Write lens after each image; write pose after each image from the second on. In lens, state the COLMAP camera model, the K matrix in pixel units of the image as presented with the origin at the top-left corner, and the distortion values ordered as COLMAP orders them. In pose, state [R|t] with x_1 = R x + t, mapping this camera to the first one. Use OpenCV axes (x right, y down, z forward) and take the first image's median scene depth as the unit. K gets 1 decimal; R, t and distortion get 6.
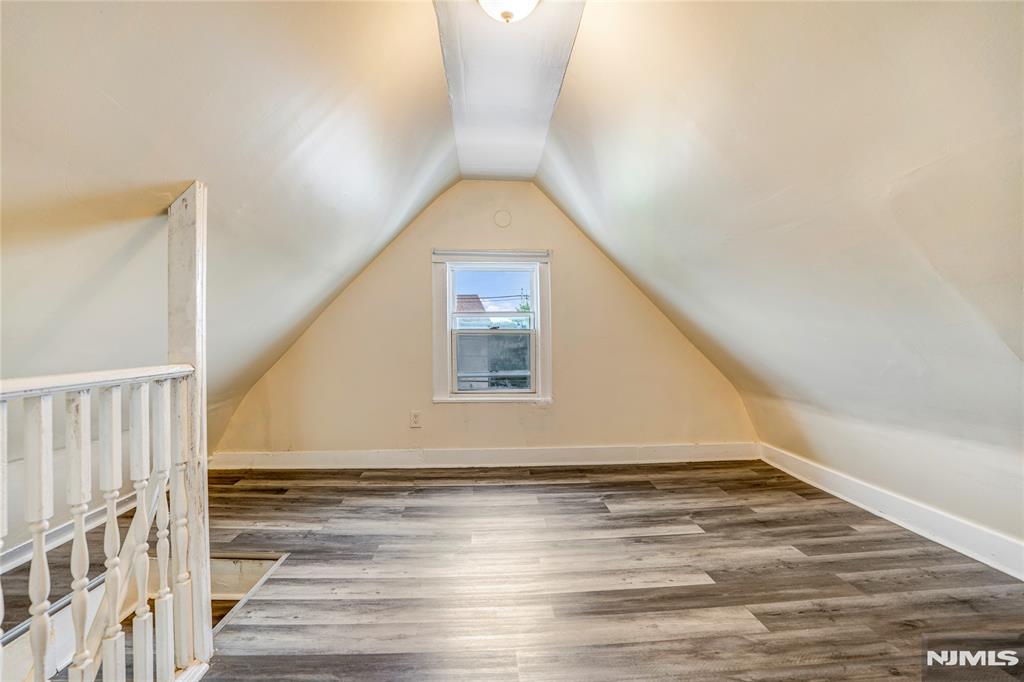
lens RADIAL K [[481.3, 0, 512.0], [0, 481.3, 341.0], [0, 0, 1]] dist [-0.001897, -0.000161]
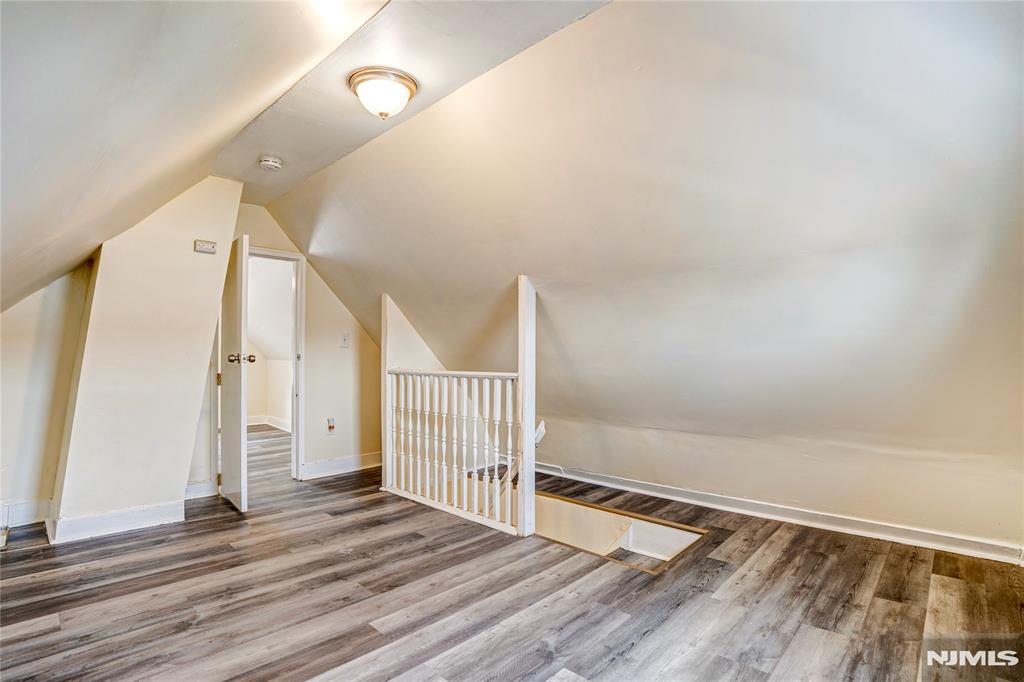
lens RADIAL K [[531.5, 0, 512.0], [0, 531.5, 341.0], [0, 0, 1]] dist [-0.001350, 0.000252]
pose [[-0.733984, -0.019110, -0.678898, 0.625282], [0.003209, 0.999495, -0.031605, -0.011010], [0.679159, -0.025376, -0.733552, 1.967287]]
